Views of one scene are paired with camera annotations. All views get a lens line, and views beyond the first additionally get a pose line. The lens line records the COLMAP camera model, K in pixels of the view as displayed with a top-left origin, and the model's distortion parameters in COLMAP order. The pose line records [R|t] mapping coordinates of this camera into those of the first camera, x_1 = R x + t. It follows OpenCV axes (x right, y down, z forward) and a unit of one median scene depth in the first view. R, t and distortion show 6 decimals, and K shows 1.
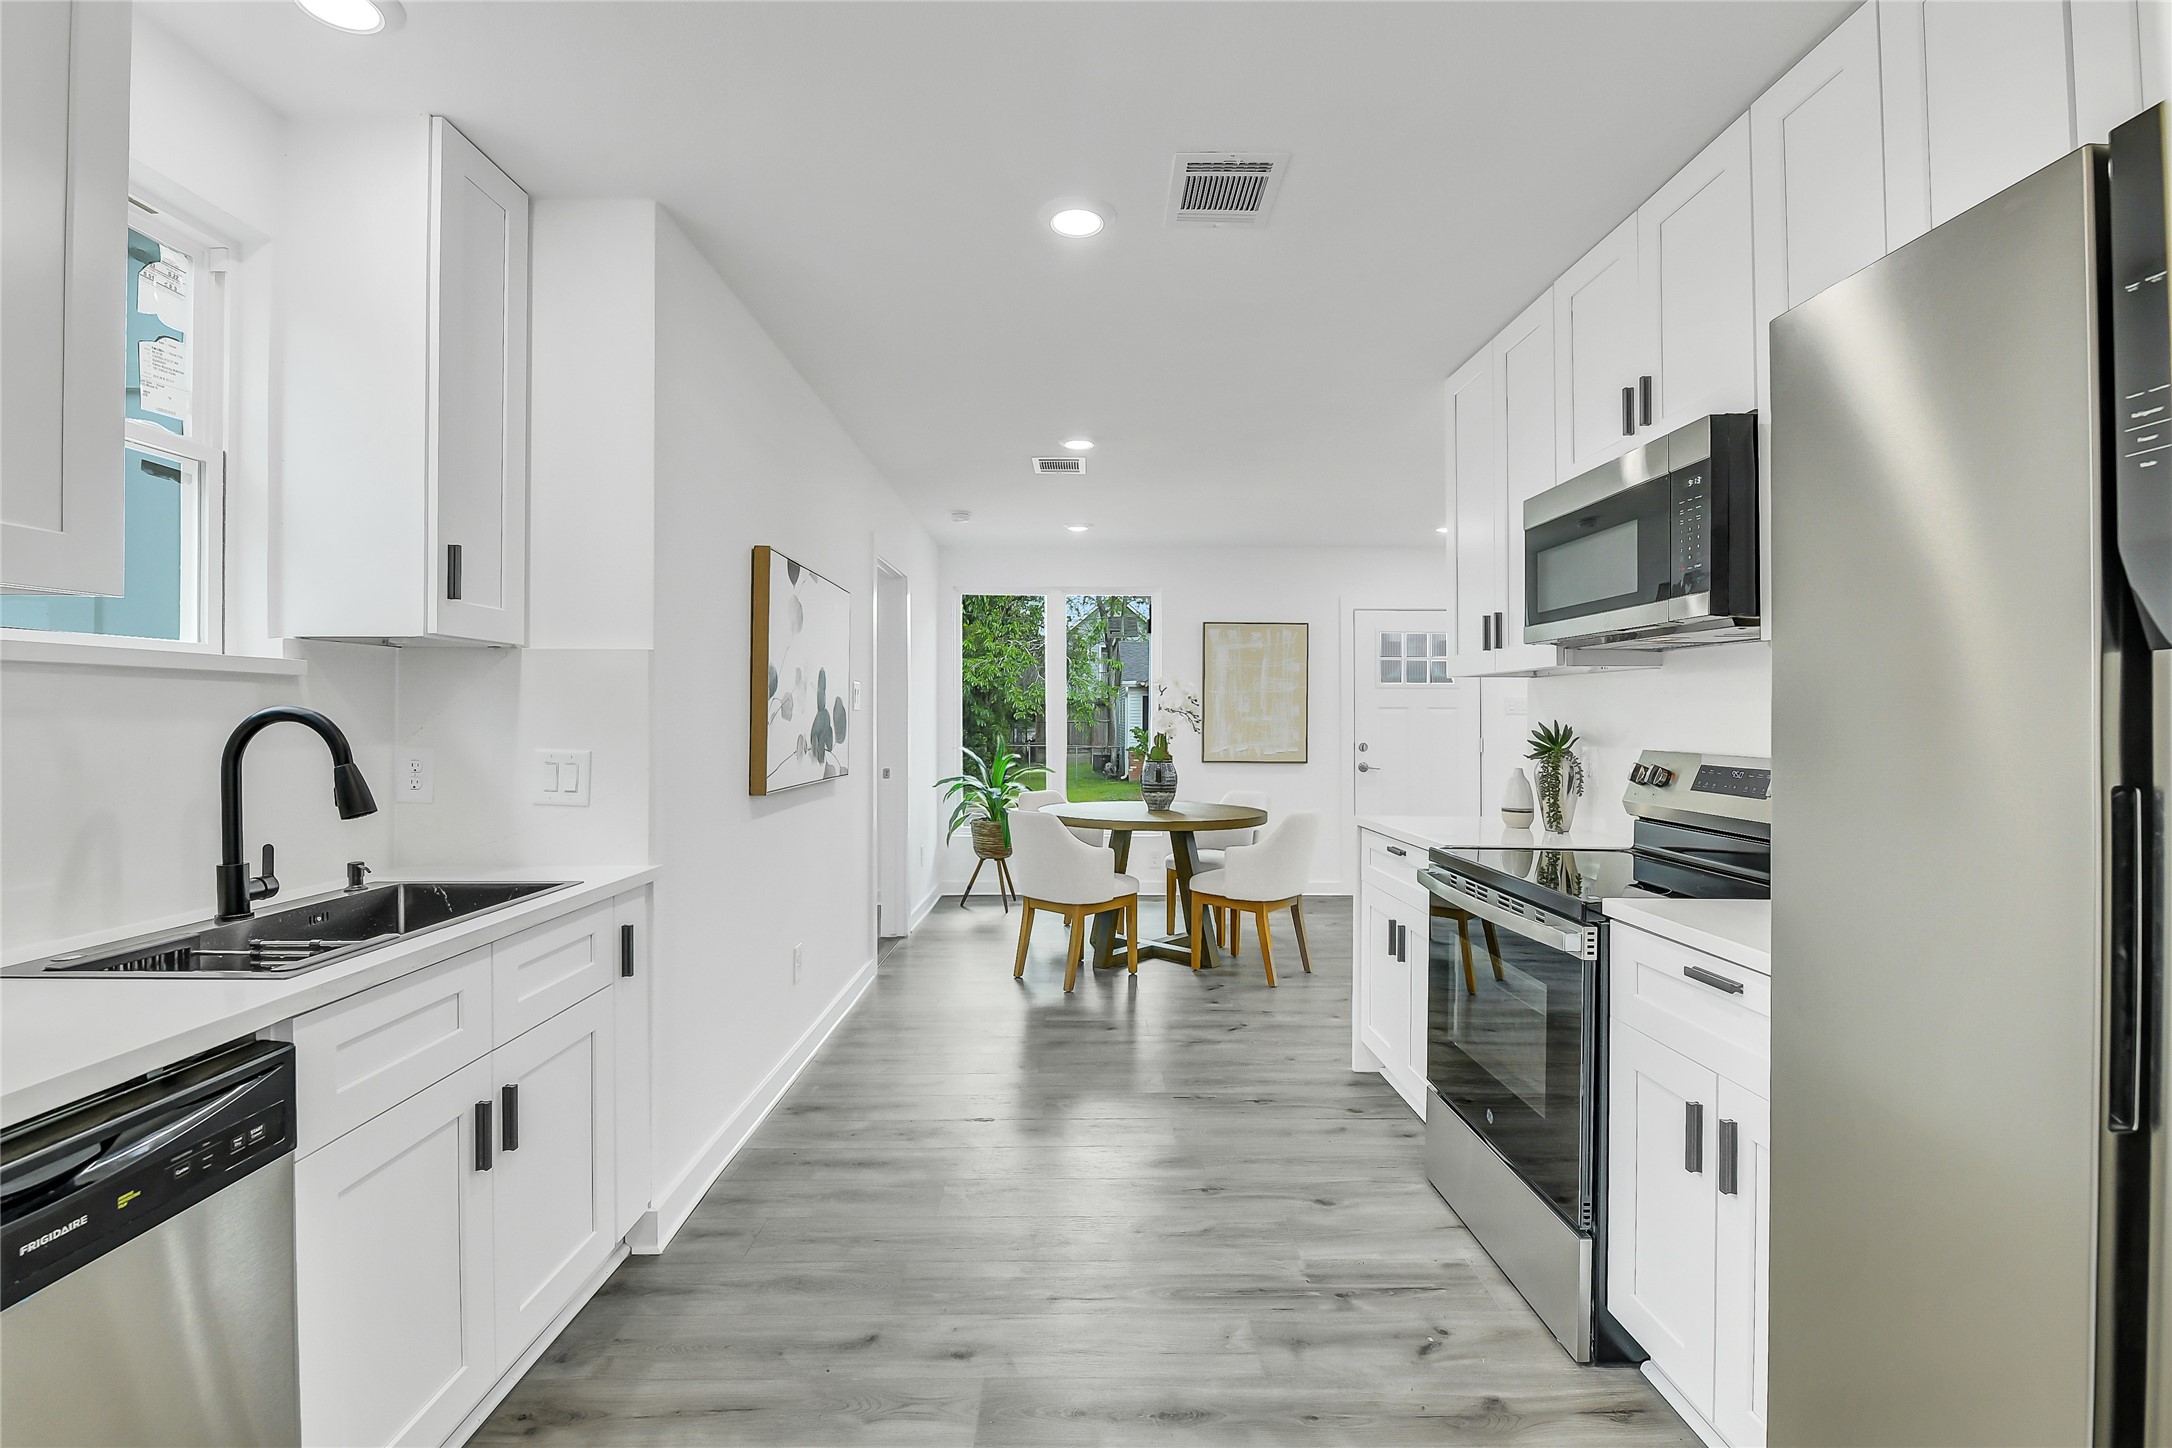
lens RADIAL K [[915.7, 0, 1074.7], [0, 915.7, 721.7], [0, 0, 1]] dist [-0.021483, -0.000305]
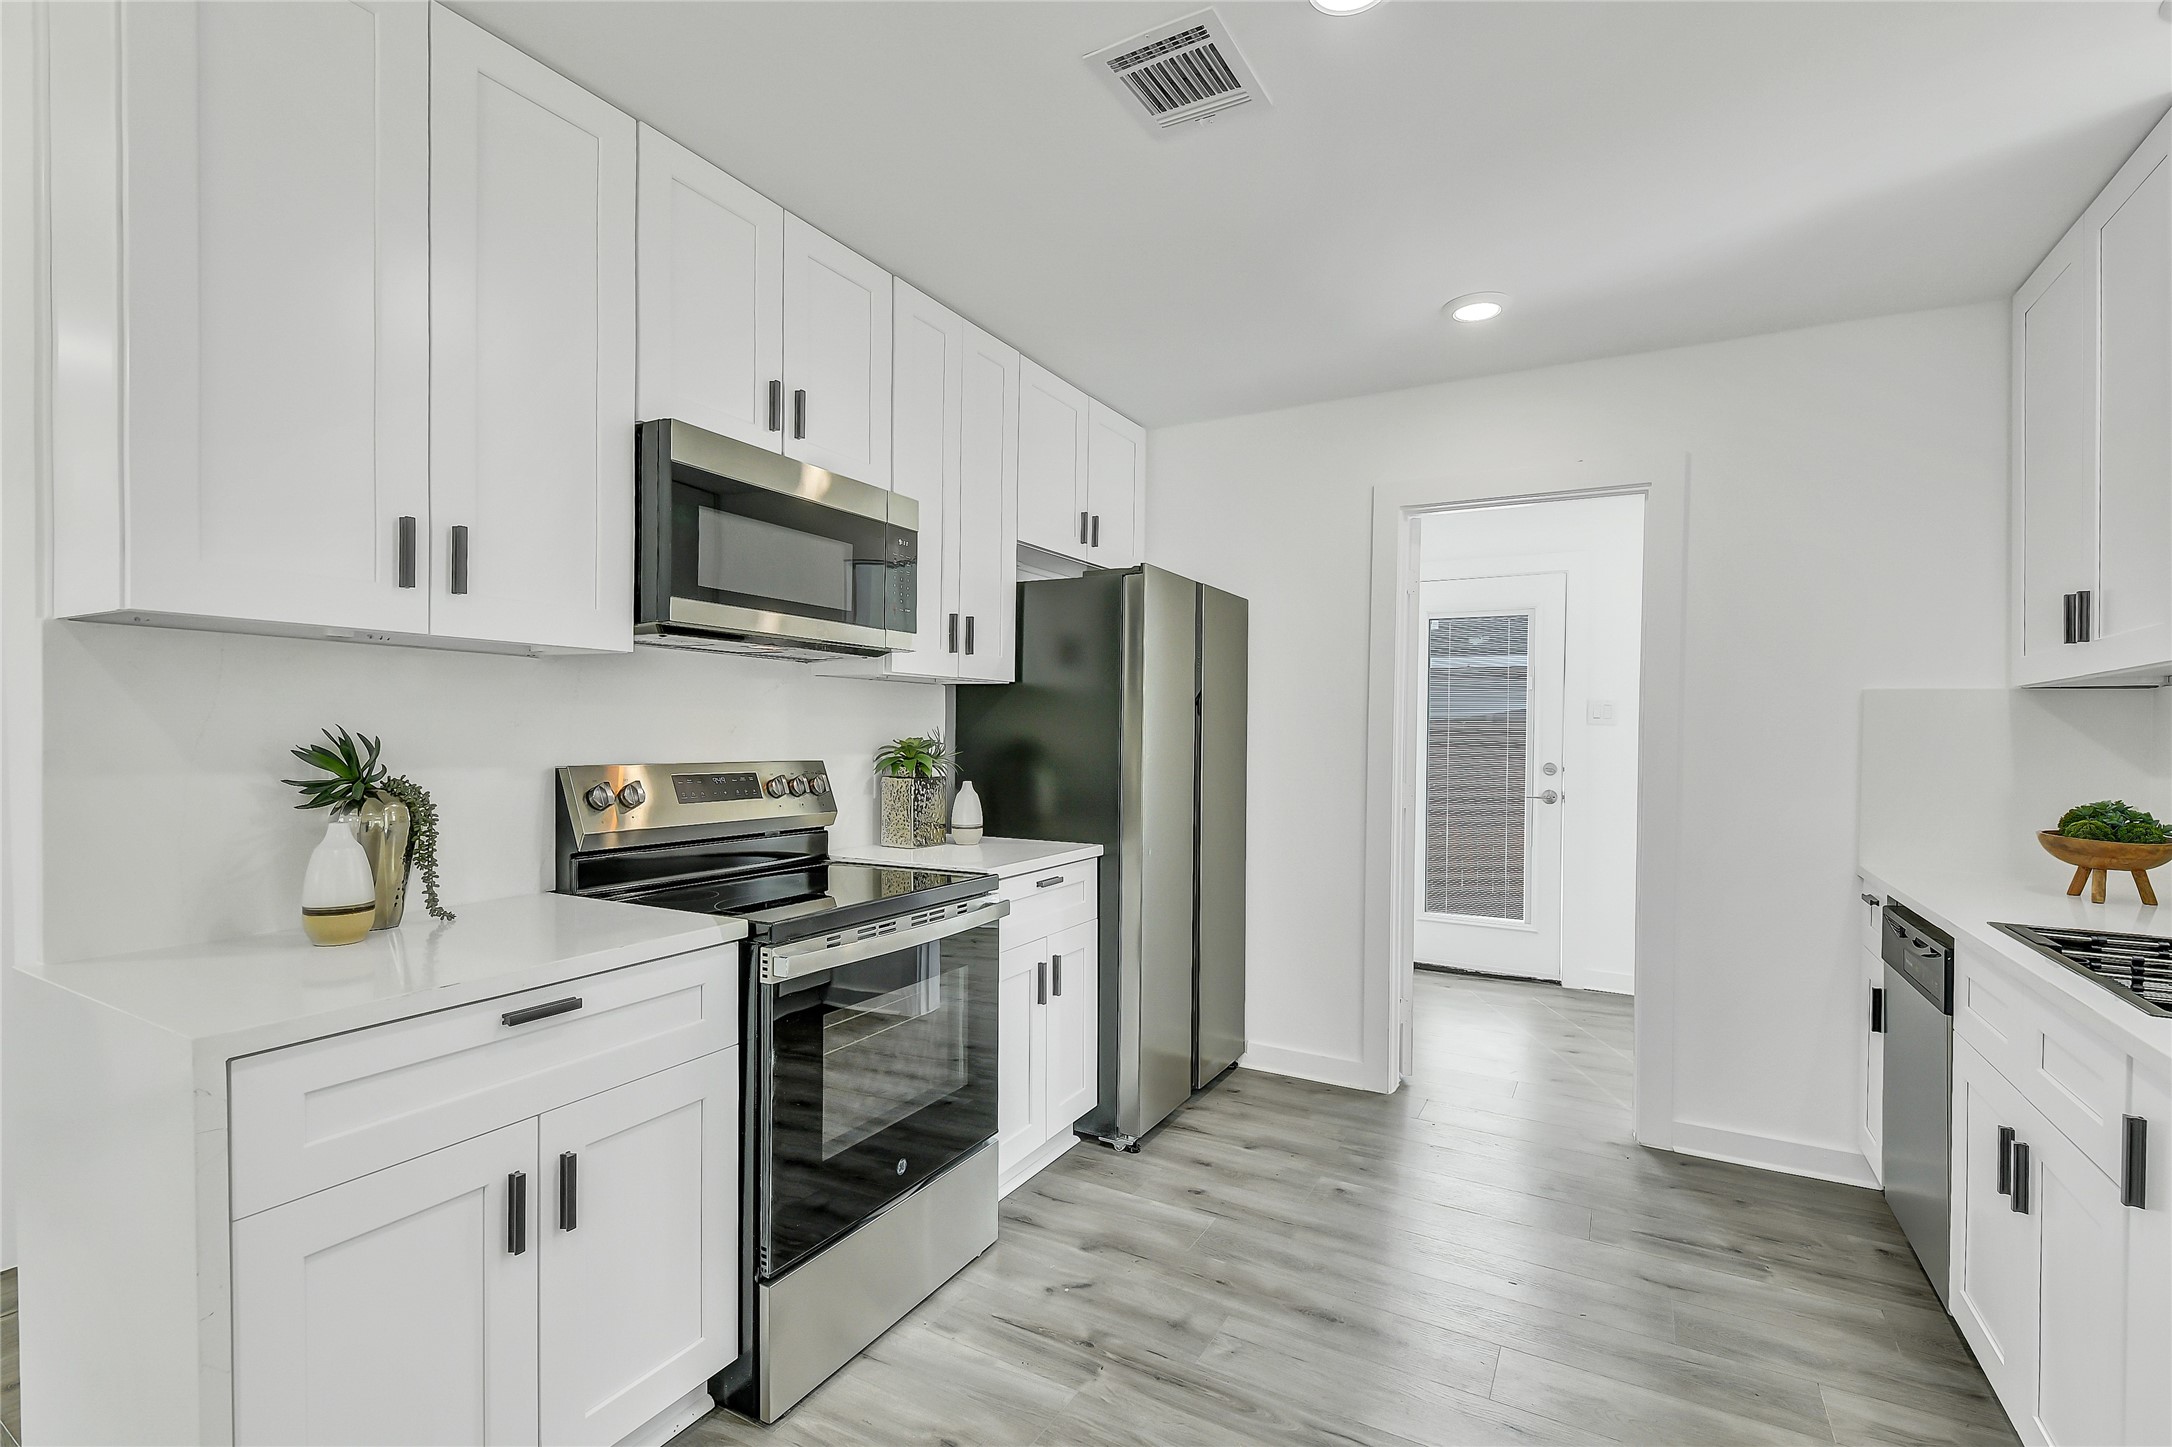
lens RADIAL K [[974.7, 0, 1115.3], [0, 974.7, 656.9], [0, 0, 1]] dist [-0.048653, -0.000305]
pose [[-0.880551, 0.018629, 0.473585, -0.139246], [-0.012599, 0.997954, -0.062682, -0.013561], [-0.473783, -0.061162, -0.878515, 1.241658]]
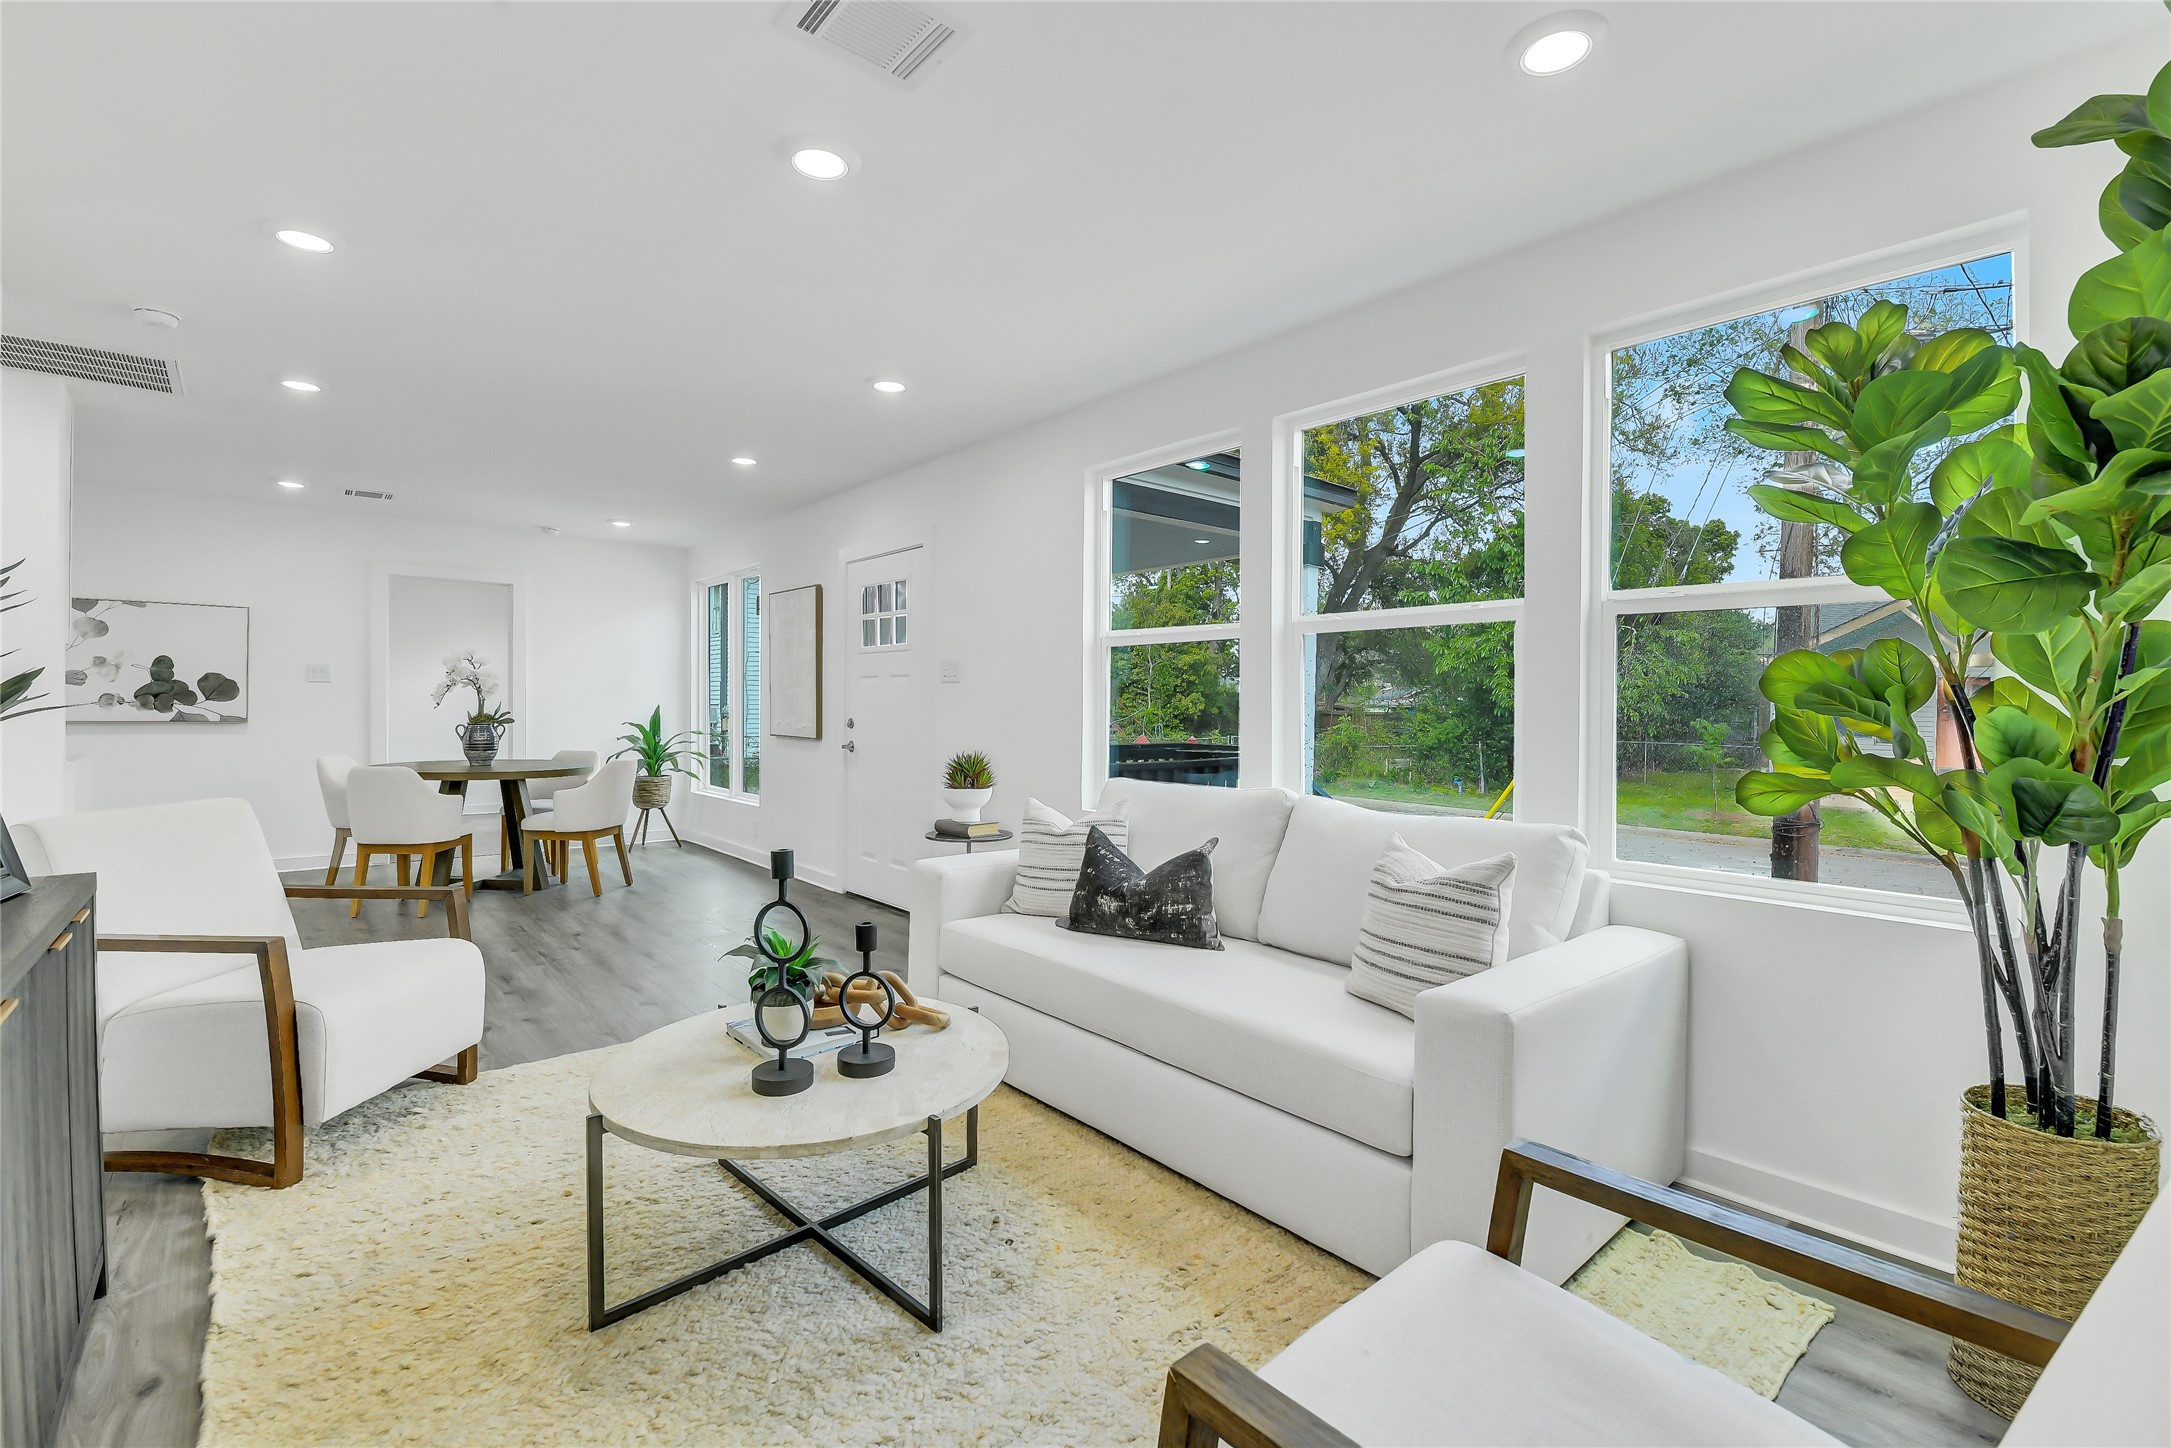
lens RADIAL K [[957.7, 0, 1062.4], [0, 957.7, 720.8], [0, 0, 1]] dist [-0.001896, -0.000571]
pose [[0.643805, 0.018367, -0.764969, 2.878541], [-0.008955, 0.999824, 0.016470, 0.022064], [0.765137, -0.003753, 0.643857, 1.476390]]
